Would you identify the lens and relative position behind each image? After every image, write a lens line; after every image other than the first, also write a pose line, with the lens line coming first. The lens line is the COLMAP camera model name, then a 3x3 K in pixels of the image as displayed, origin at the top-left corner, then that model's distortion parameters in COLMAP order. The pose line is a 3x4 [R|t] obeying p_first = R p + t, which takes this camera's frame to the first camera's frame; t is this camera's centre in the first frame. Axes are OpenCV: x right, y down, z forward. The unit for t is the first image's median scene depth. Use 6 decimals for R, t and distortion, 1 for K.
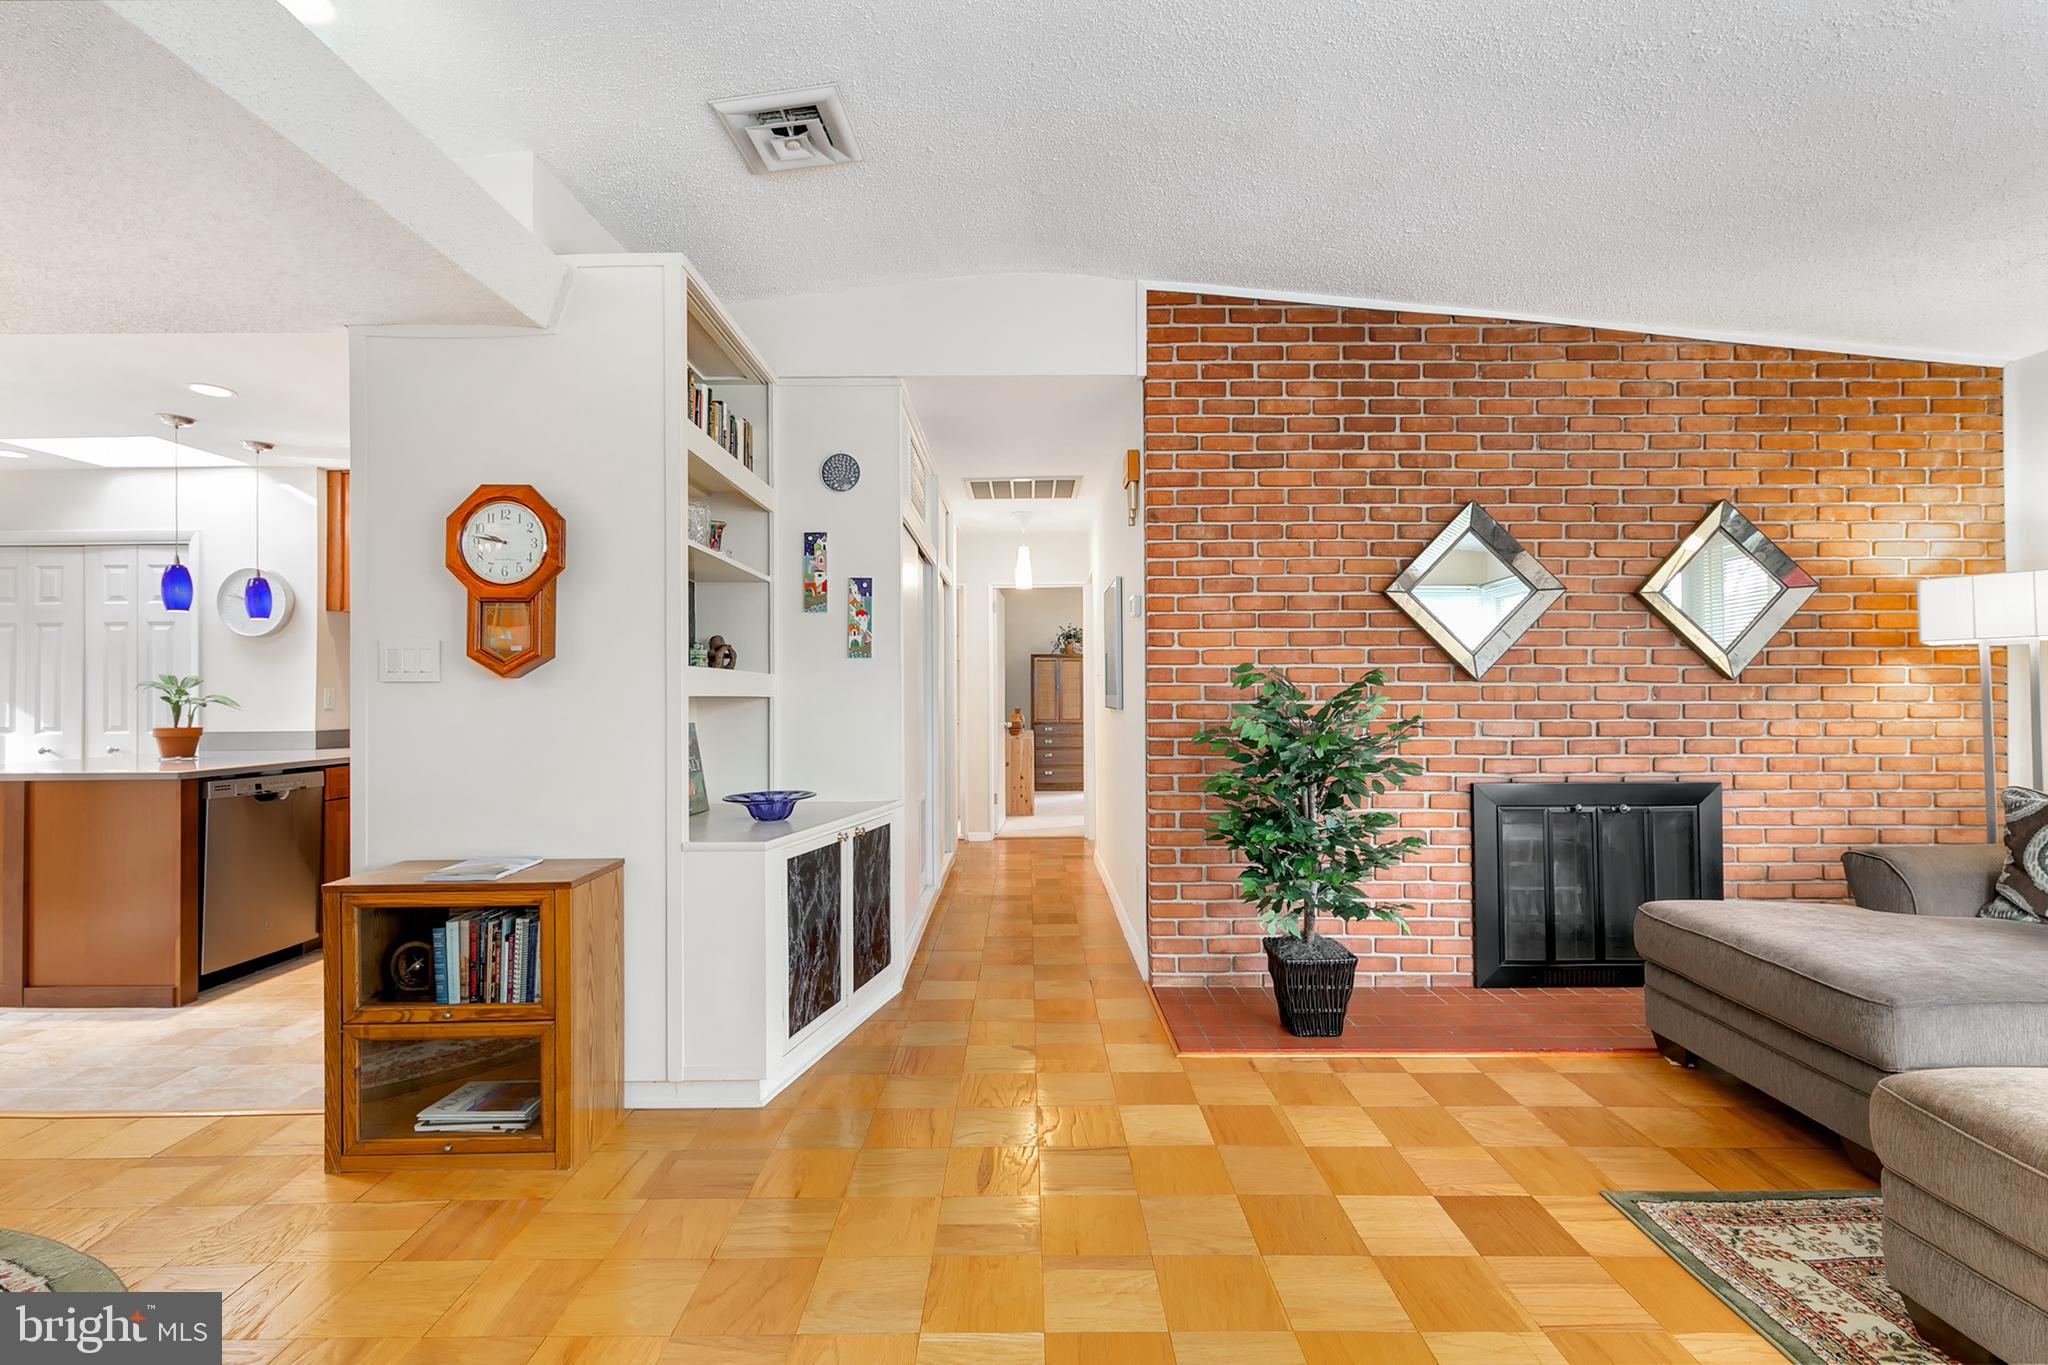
lens RADIAL K [[926.9, 0, 1029.8], [0, 926.9, 683.3], [0, 0, 1]] dist [0.009853, -0.001812]
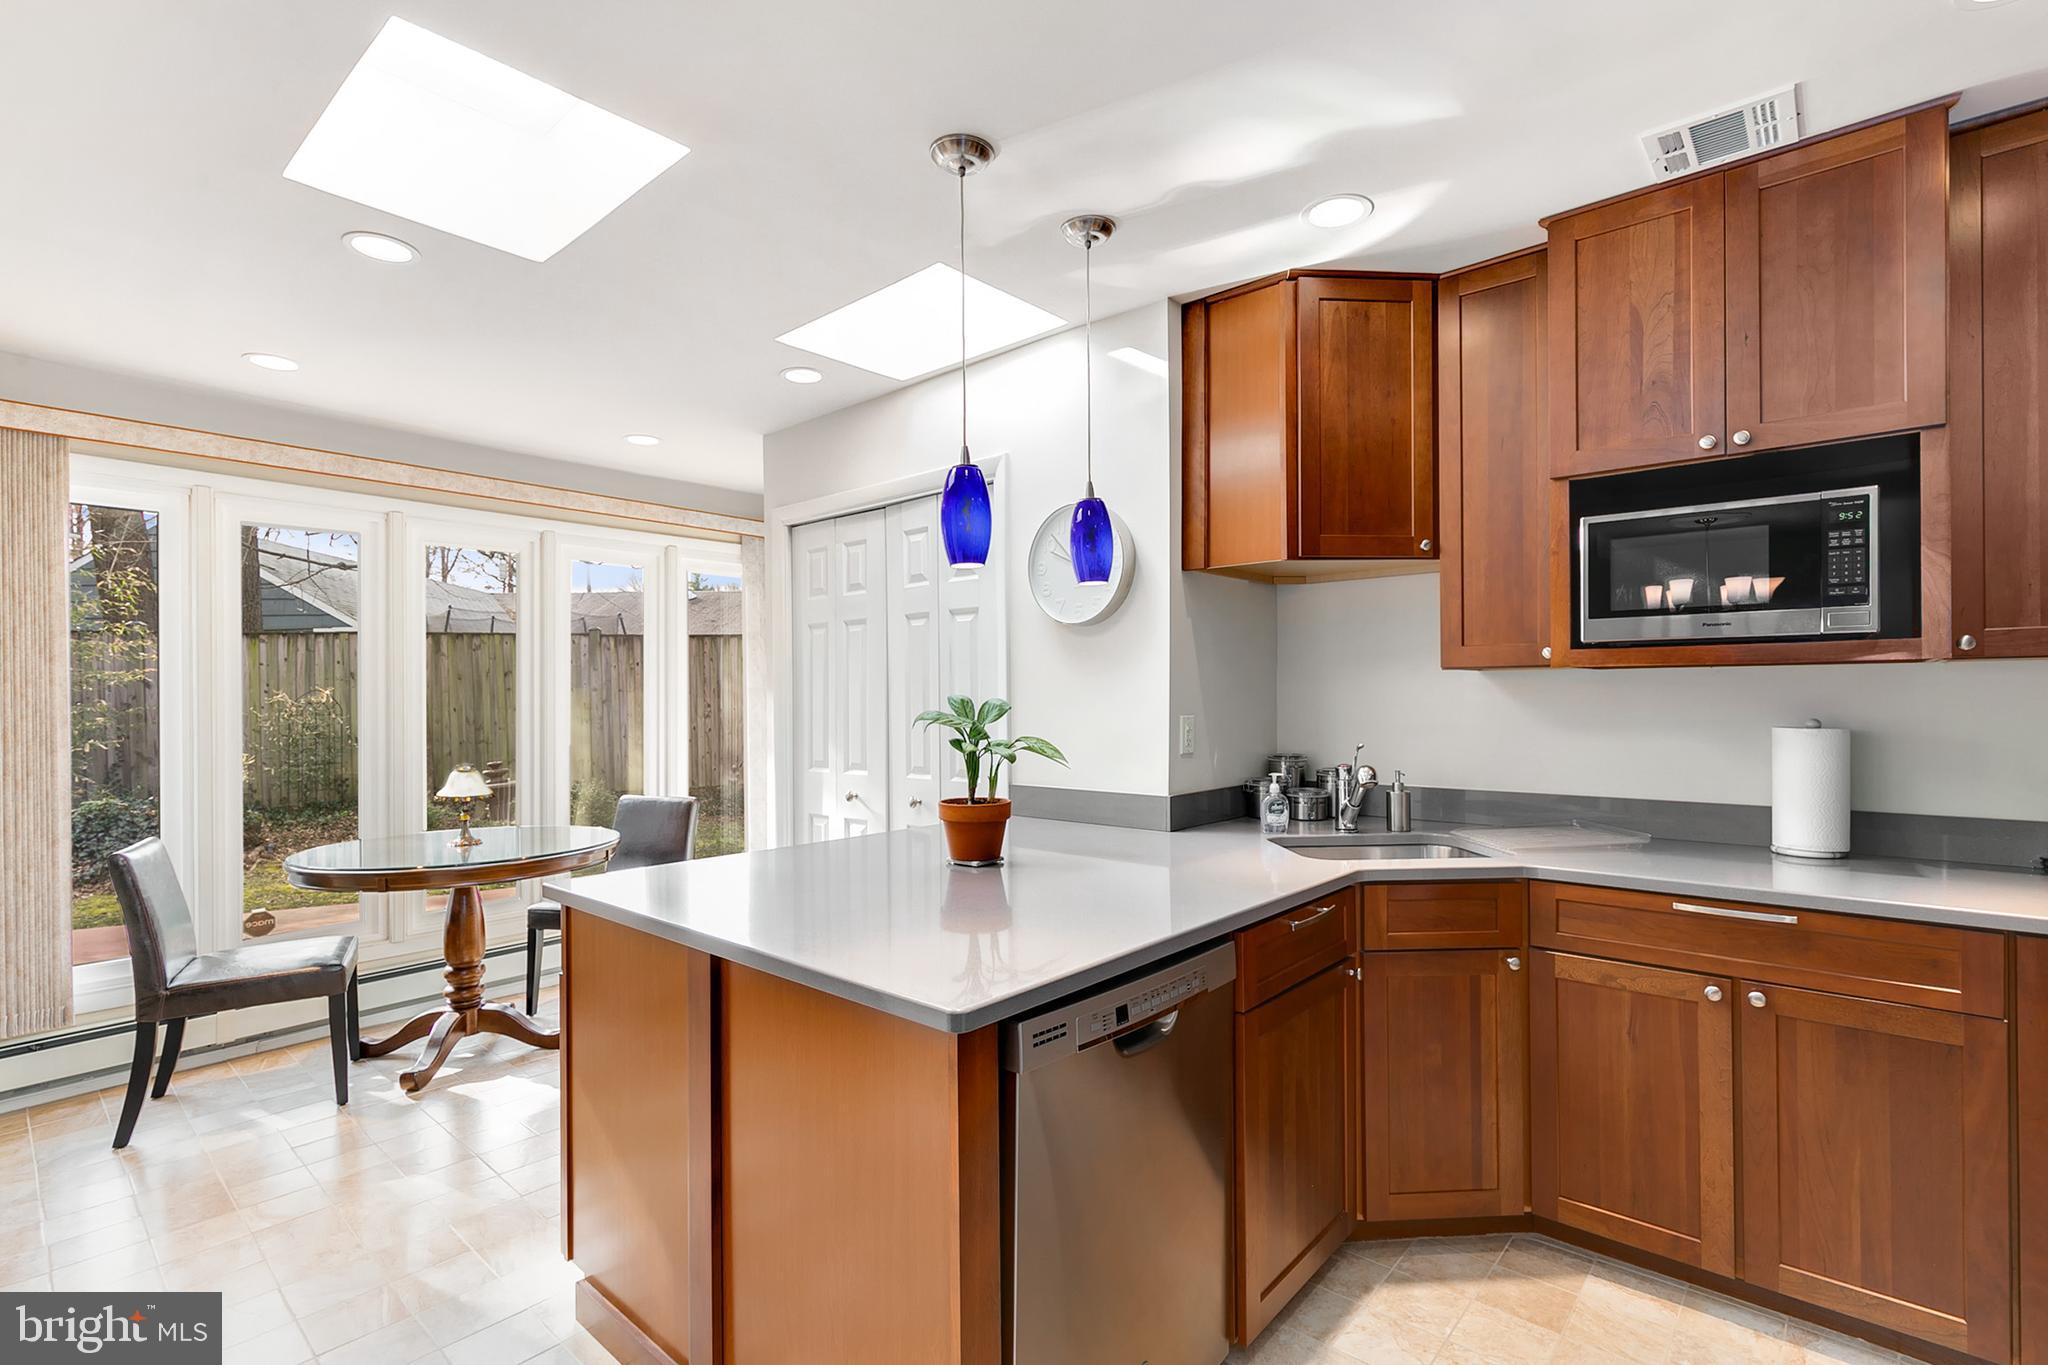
lens RADIAL K [[926.9, 0, 1031.8], [0, 926.9, 698.8], [0, 0, 1]] dist [0.009853, -0.001812]
pose [[0.759108, 0.004165, -0.650951, -0.665573], [0.009840, 0.999792, 0.017873, -0.020427], [0.650890, -0.019973, 0.758909, 0.757775]]
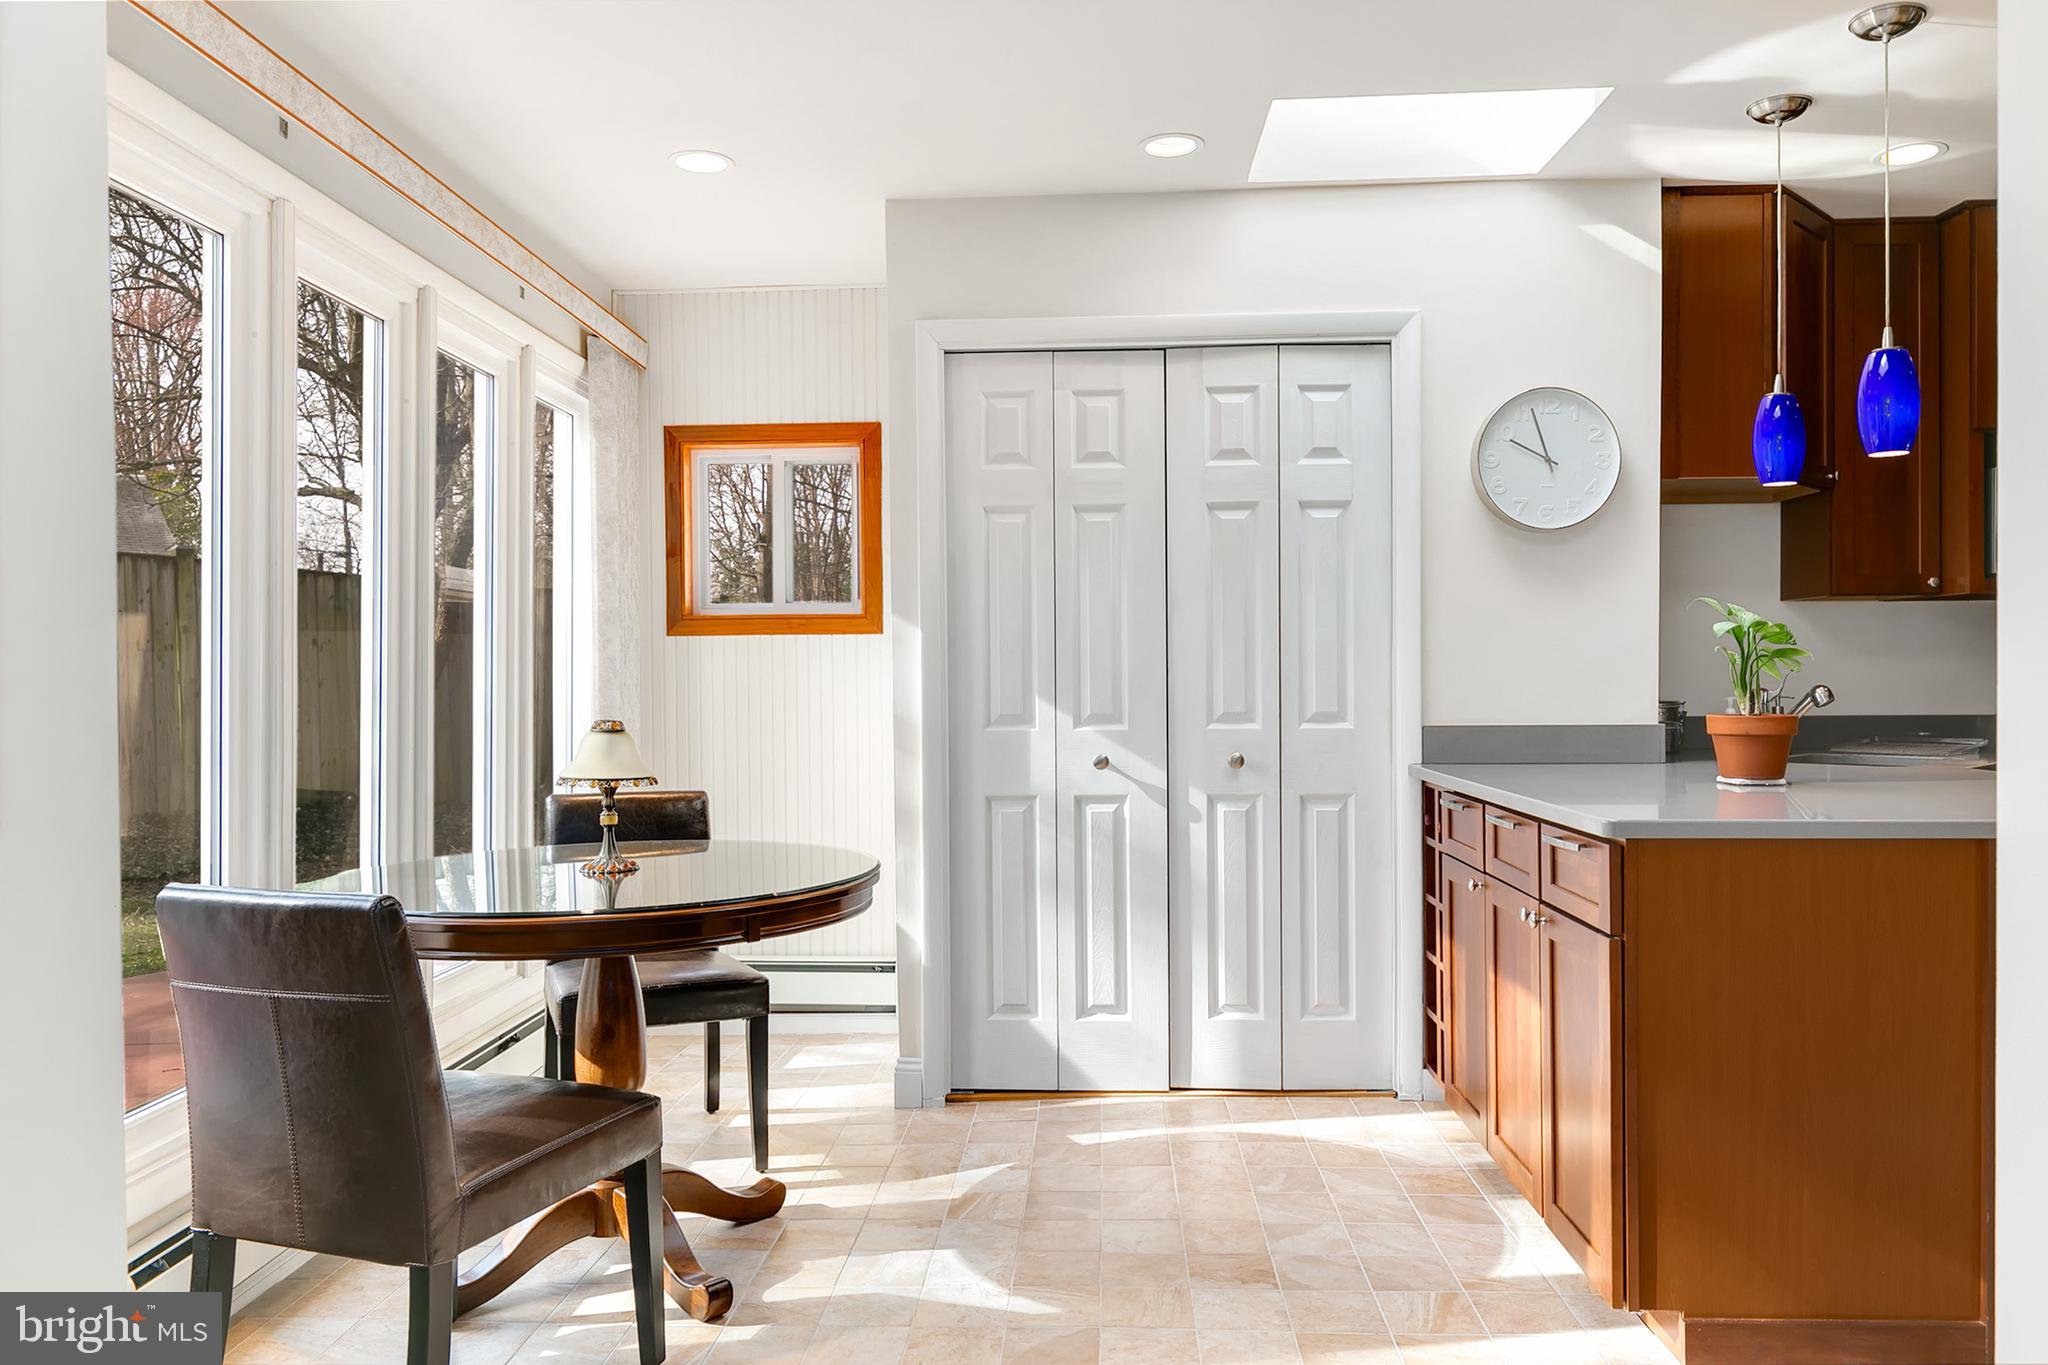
lens RADIAL K [[1381.4, 0, 1021.9], [0, 1381.4, 681.4], [0, 0, 1]] dist [0.001519, -0.002652]
pose [[0.998755, 0.002705, -0.049821, -1.472388], [-0.001917, 0.999873, 0.015847, 0.024918], [0.049857, -0.015732, 0.998632, 0.367534]]
